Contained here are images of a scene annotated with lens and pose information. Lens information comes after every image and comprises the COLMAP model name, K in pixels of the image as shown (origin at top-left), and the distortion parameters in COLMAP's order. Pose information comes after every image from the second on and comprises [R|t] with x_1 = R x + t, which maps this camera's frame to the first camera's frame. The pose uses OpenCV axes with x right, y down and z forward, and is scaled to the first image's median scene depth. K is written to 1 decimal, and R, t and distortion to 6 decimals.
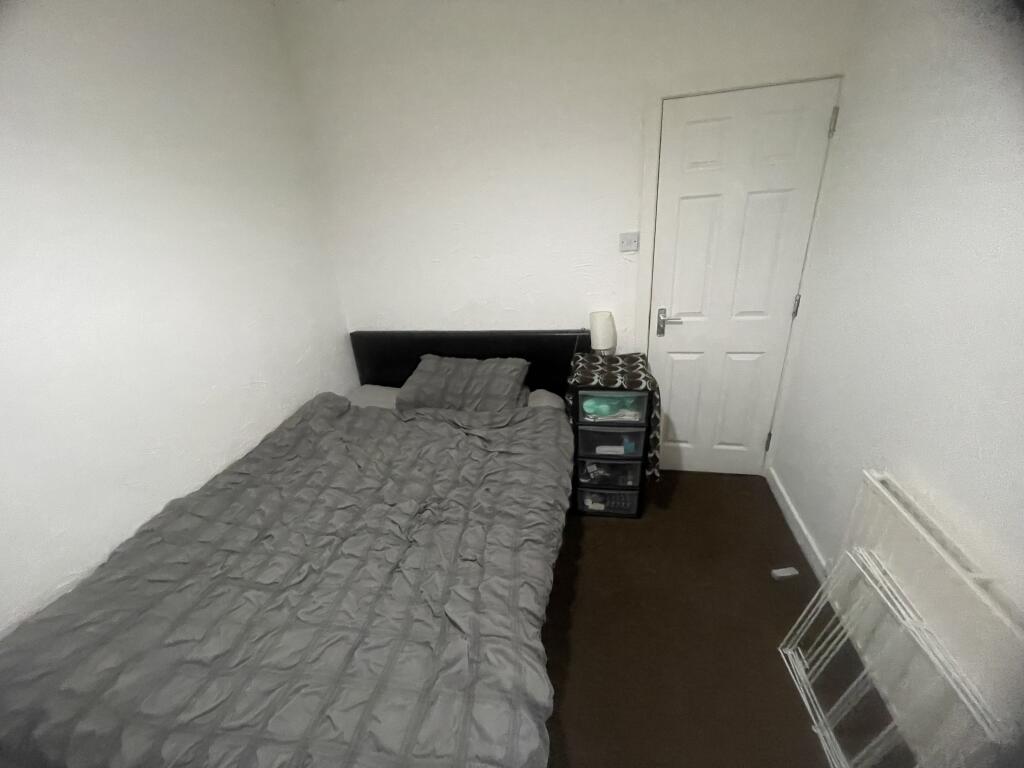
lens RADIAL K [[420.7, 0, 512.7], [0, 420.7, 382.4], [0, 0, 1]] dist [-0.002110, -0.000102]
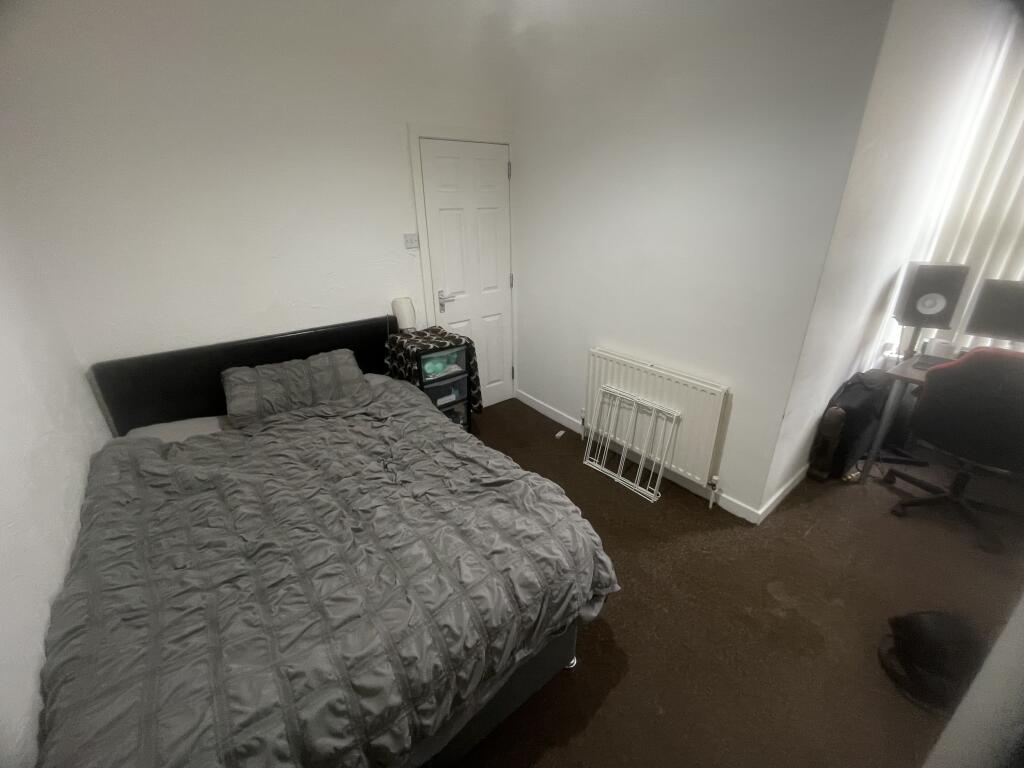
lens RADIAL K [[420.7, 0, 512.7], [0, 420.7, 382.4], [0, 0, 1]] dist [-0.002110, -0.000102]
pose [[0.638744, -0.234852, 0.732700, -0.567279], [0.281116, 0.957676, 0.061896, 0.088002], [-0.716226, 0.166439, 0.677731, -0.024051]]
